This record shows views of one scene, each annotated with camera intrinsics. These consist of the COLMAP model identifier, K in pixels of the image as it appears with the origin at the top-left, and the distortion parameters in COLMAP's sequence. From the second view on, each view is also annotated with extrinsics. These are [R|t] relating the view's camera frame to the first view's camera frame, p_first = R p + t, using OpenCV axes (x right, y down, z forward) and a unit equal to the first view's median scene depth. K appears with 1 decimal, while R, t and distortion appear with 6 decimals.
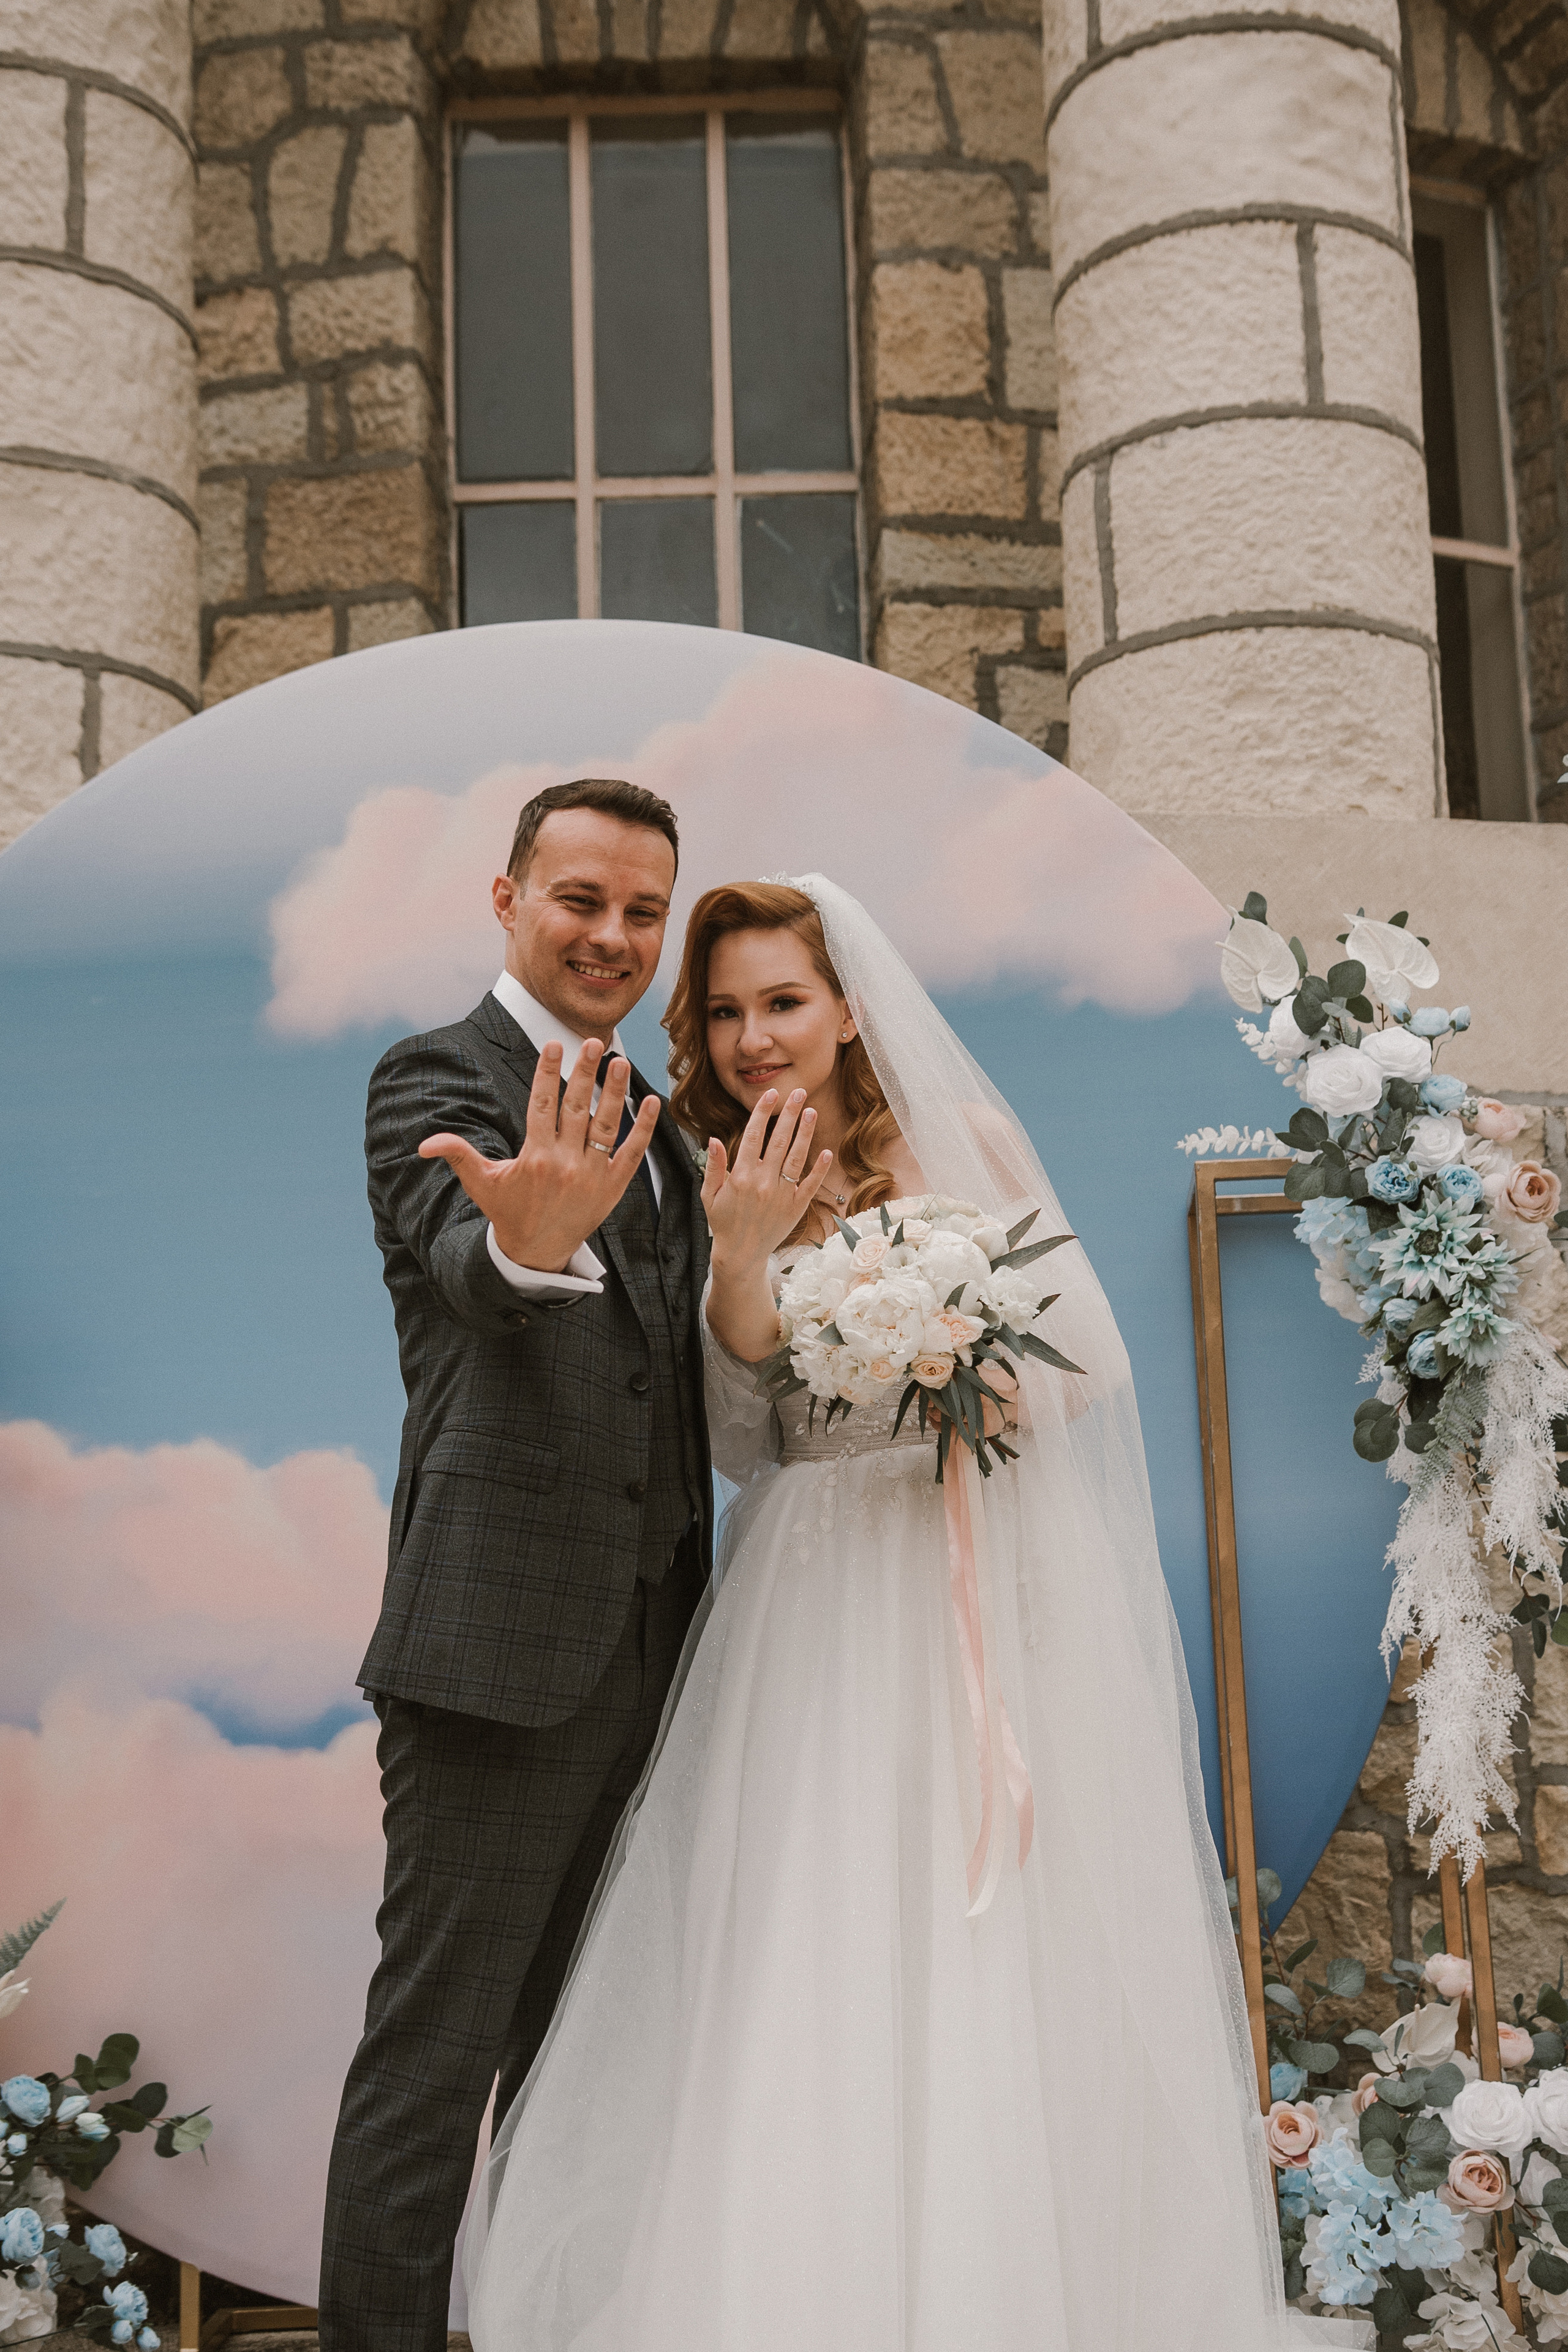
lens RADIAL K [[2900.8, 0, 787.5], [0, 2900.8, 1183.7], [0, 0, 1]] dist [0.055161, 0.128604]
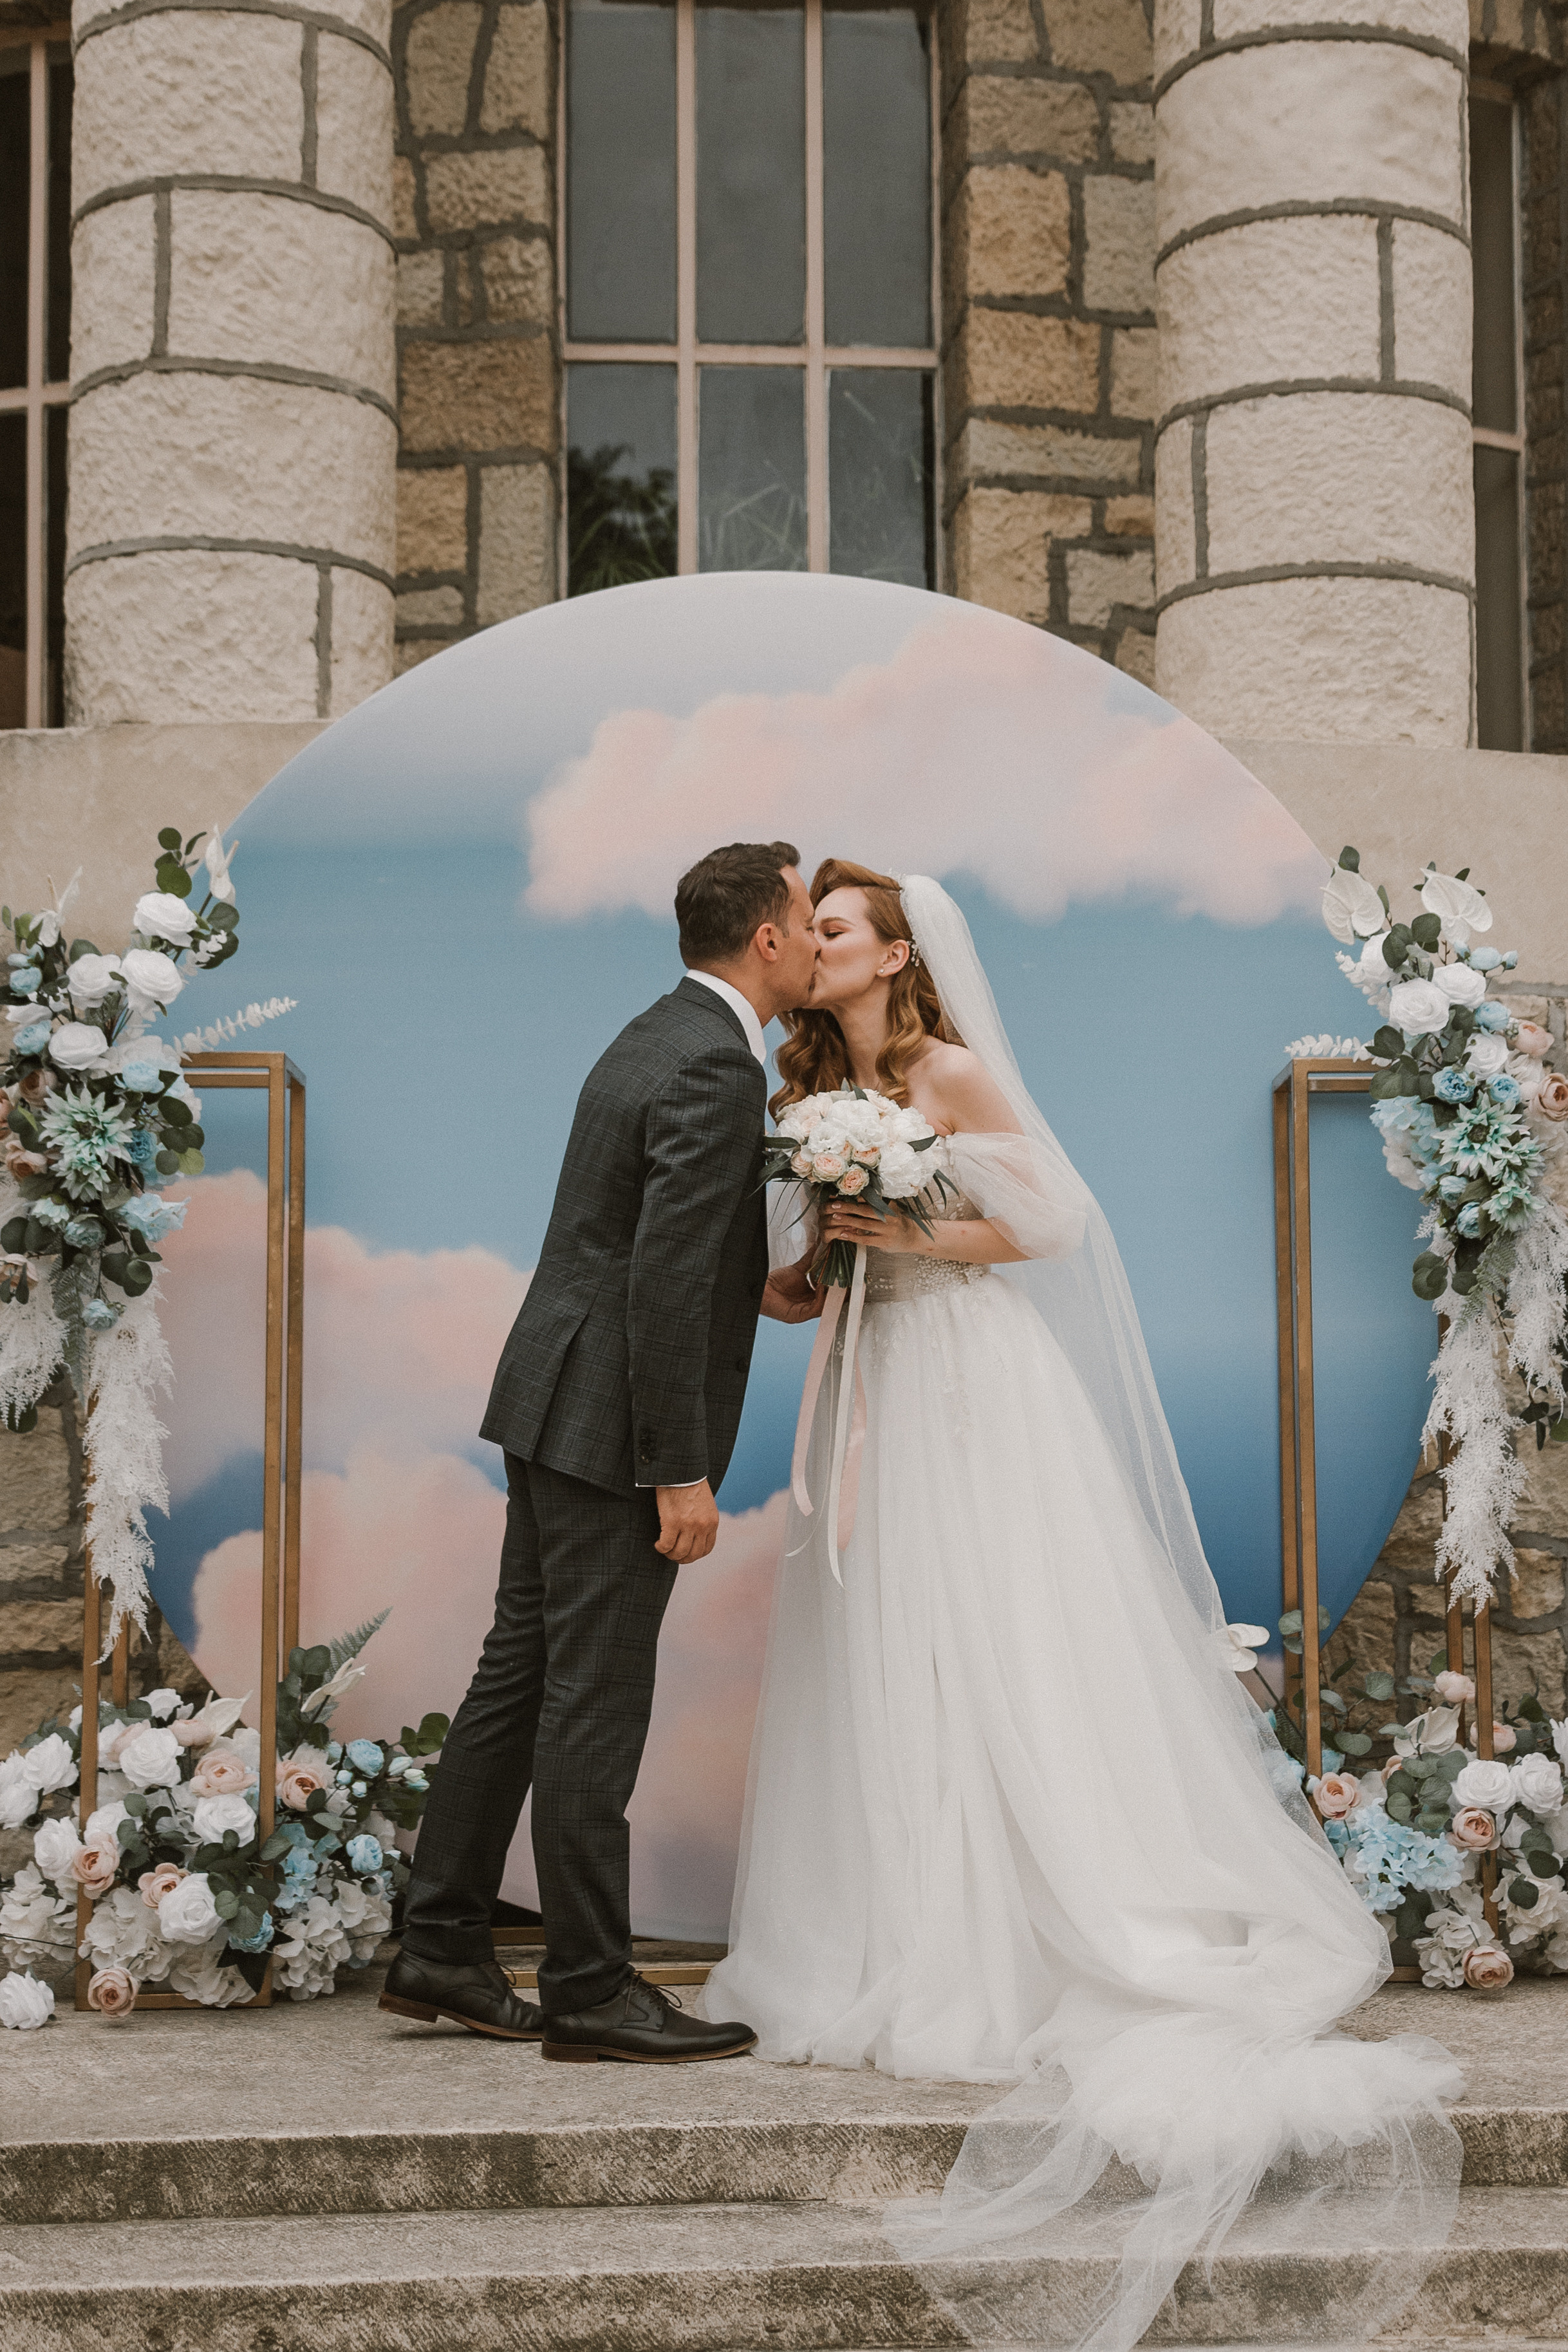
lens RADIAL K [[3264.5, 0, 817.9], [0, 3264.5, 1193.2], [0, 0, 1]] dist [0.064203, 0.162995]
pose [[0.996930, 0.030772, 0.072003, -0.129852], [-0.037411, 0.994987, 0.092746, -0.056861], [-0.068788, -0.095155, 0.993083, -0.317792]]
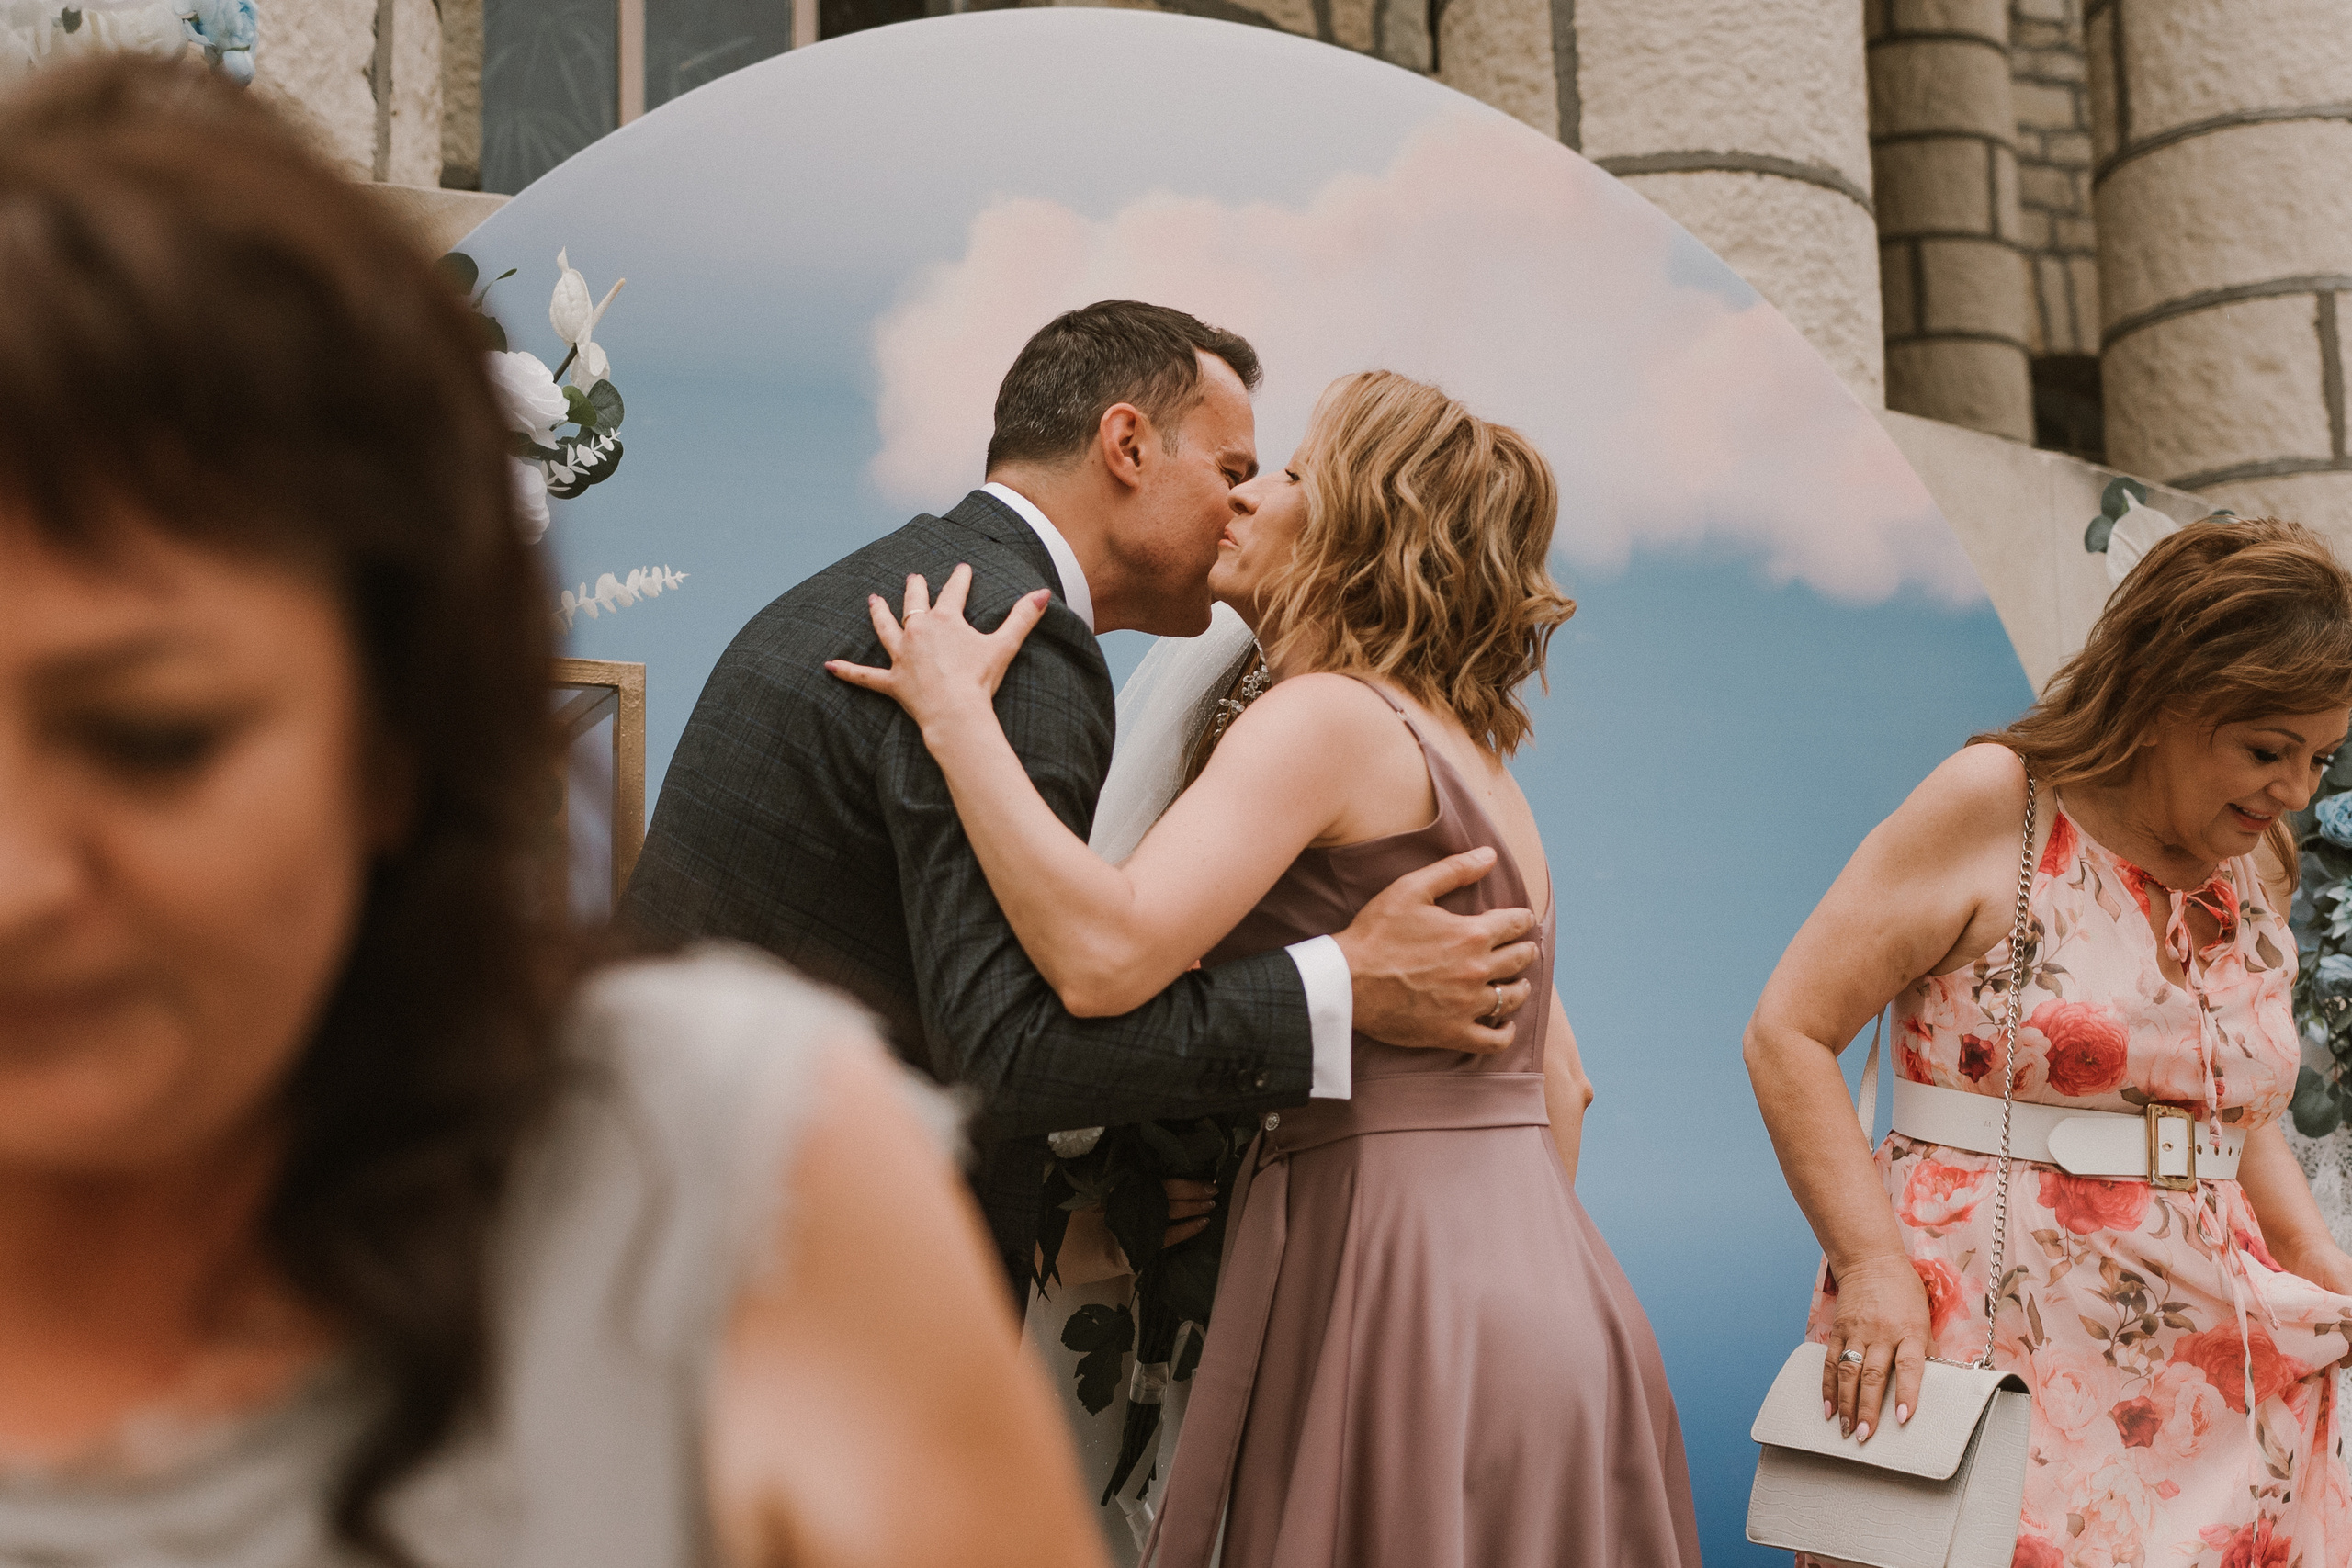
lens RADIAL K [[3441.4, 0, 1171.8], [0, 3441.4, 786.6], [0, 0, 1]] dist [0.013641, 0.574026]
pose [[0.896743, 0.088280, 0.433657, -0.415664], [-0.082093, 0.996078, -0.033016, 0.038437], [-0.434871, -0.005994, 0.900473, 0.146373]]
